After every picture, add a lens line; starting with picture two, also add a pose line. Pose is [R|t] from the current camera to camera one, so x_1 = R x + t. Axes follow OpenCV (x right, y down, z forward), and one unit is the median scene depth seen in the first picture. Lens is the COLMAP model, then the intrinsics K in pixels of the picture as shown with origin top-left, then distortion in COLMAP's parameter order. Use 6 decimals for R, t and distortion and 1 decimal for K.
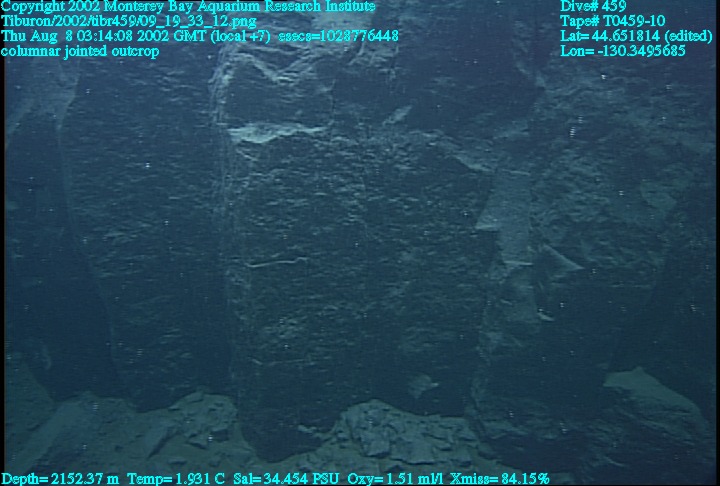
lens RADIAL K [[506.7, 0, 360.0], [0, 506.7, 243.0], [0, 0, 1]] dist [0.000681, 0.003578]
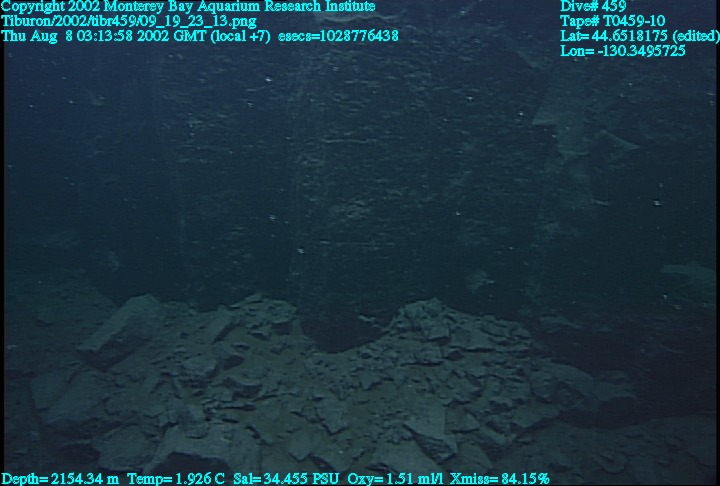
lens RADIAL K [[506.7, 0, 360.0], [0, 506.7, 243.0], [0, 0, 1]] dist [0.000681, 0.003578]
pose [[0.999735, 0.018122, -0.014165, -0.120030], [-0.019318, 0.995804, -0.089445, 0.341430], [0.012485, 0.089695, 0.995891, -0.041929]]
